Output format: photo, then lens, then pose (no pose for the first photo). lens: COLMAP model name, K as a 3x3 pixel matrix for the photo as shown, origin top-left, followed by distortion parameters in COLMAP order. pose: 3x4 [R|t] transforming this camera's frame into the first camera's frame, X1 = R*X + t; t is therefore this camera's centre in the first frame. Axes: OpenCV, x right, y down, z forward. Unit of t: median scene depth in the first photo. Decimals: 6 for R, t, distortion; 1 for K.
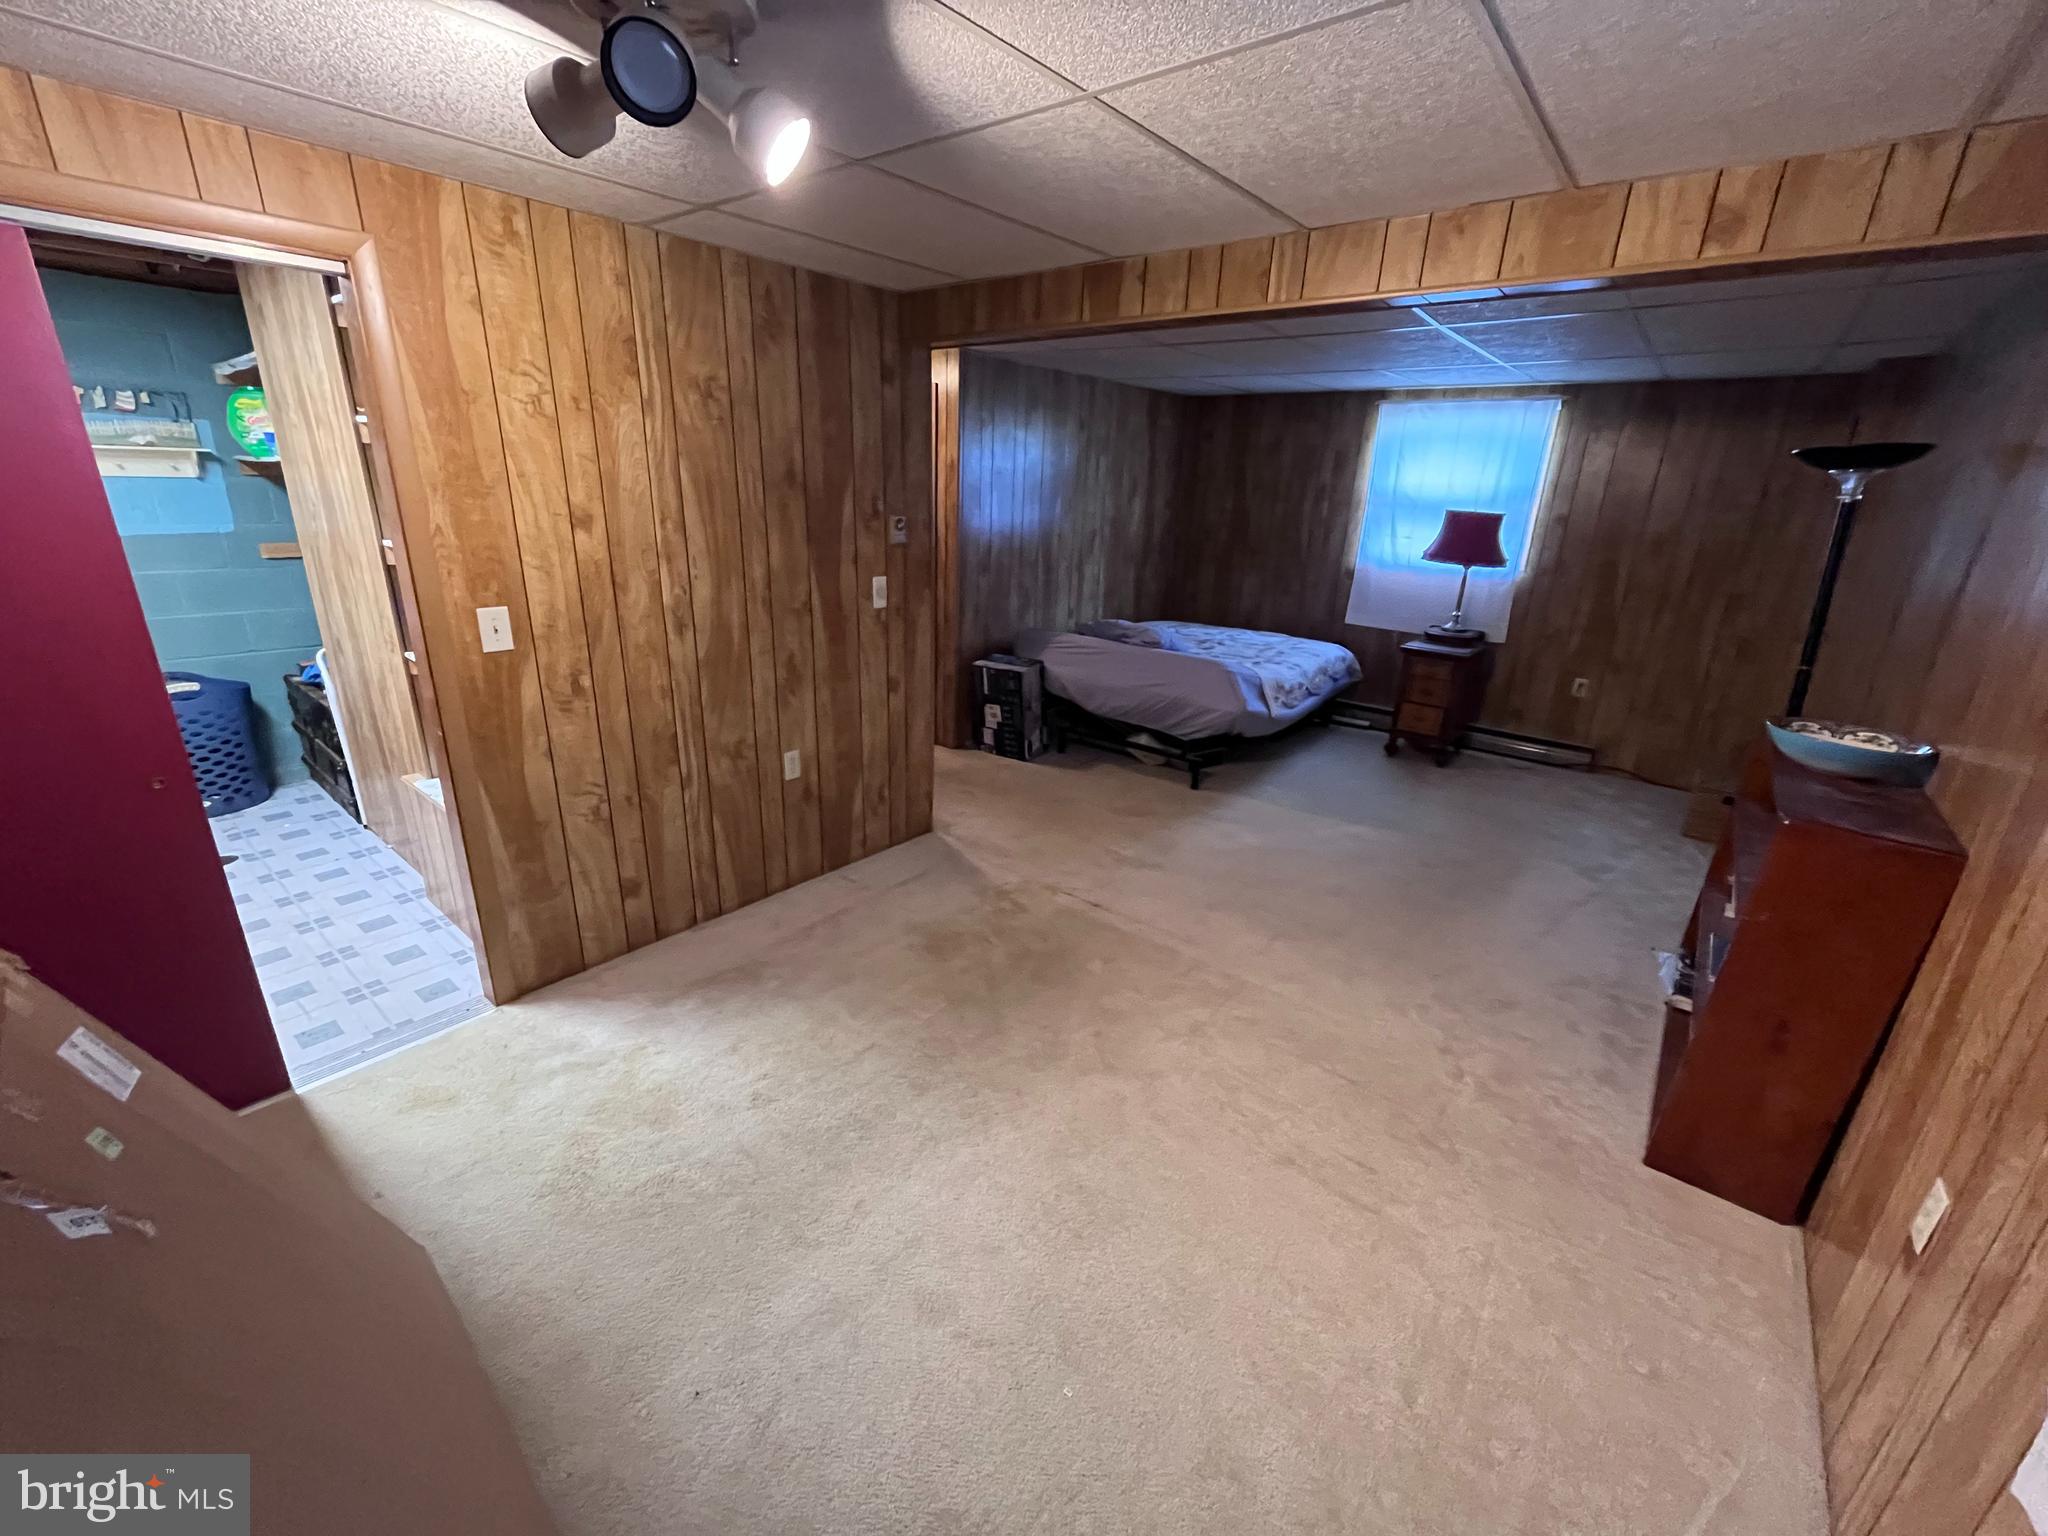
lens RADIAL K [[831.6, 0, 1020.4], [0, 831.6, 768.5], [0, 0, 1]] dist [-0.002865, 0.000000]
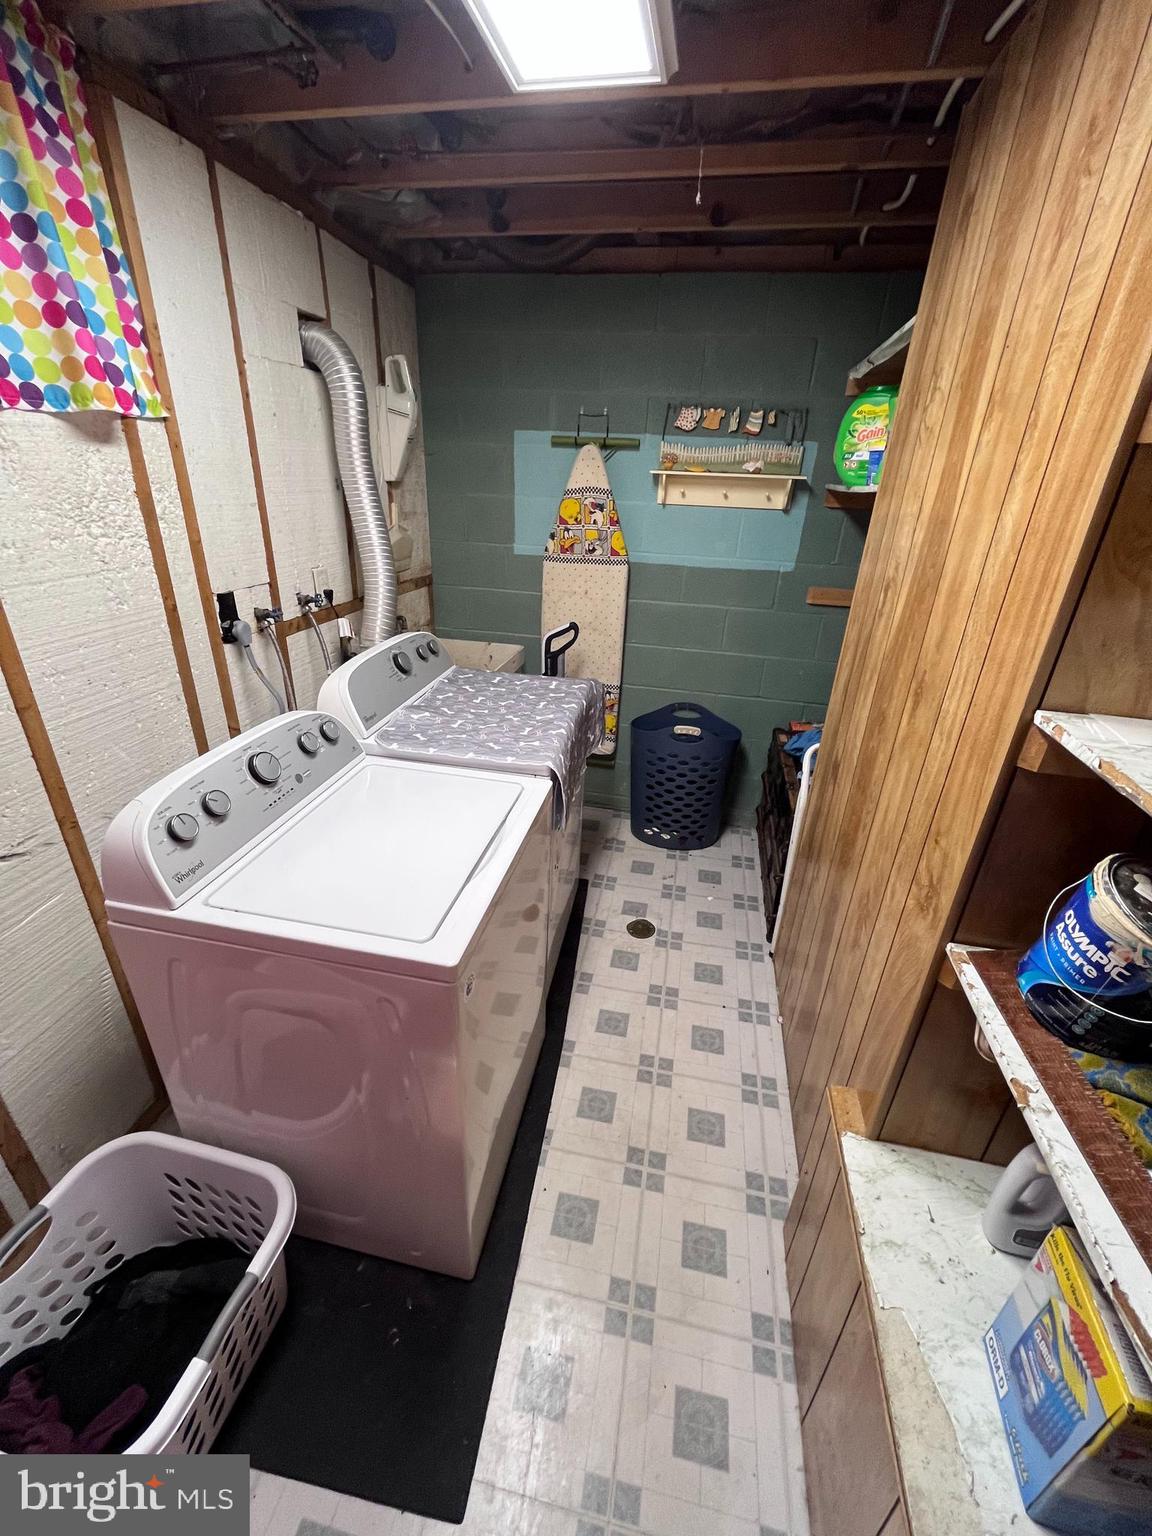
lens RADIAL K [[623.7, 0, 577.3], [0, 623.7, 764.4], [0, 0, 1]] dist [-0.002865, 0.000000]
pose [[0.469660, 0.359327, -0.806414, -0.479820], [-0.309768, 0.922423, 0.230609, -0.192903], [0.826718, 0.141494, 0.544533, 0.513641]]
